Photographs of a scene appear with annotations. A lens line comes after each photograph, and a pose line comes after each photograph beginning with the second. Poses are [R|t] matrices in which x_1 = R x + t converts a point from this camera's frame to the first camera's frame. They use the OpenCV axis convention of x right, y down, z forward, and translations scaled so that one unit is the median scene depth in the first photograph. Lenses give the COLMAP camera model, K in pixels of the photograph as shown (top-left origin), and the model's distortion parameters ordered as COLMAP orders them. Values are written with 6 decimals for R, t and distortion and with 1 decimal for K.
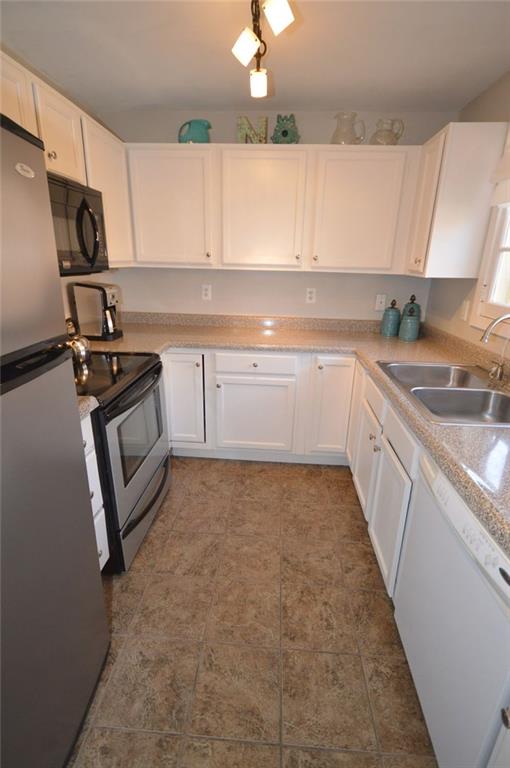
lens RADIAL K [[365.9, 0, 255.0], [0, 365.9, 384.0], [0, 0, 1]] dist [0.000973, 0.000088]
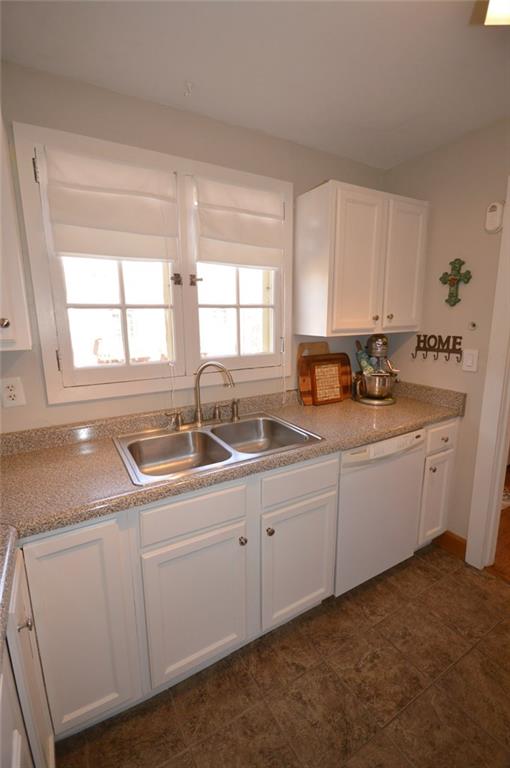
lens RADIAL K [[339.4, 0, 255.0], [0, 339.4, 384.0], [0, 0, 1]] dist [0.011489, -0.015929]
pose [[-0.562048, -0.181523, 0.806940, -0.222751], [0.268271, 0.882866, 0.385458, -0.444356], [-0.782389, 0.433124, -0.447516, 1.244385]]
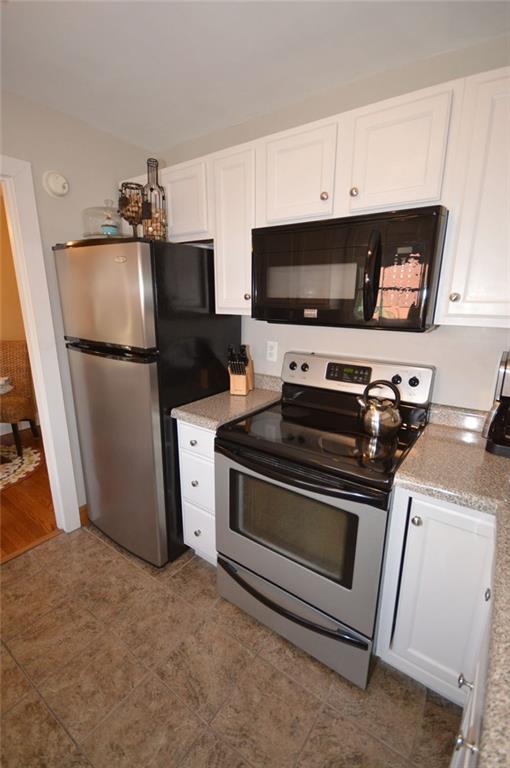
lens RADIAL K [[339.4, 0, 255.0], [0, 339.4, 384.0], [0, 0, 1]] dist [0.011489, -0.015929]
pose [[-0.524080, 0.189649, -0.830285, 0.304345], [-0.294052, 0.874647, 0.385390, -0.439021], [0.799295, 0.446122, -0.402619, 1.258950]]
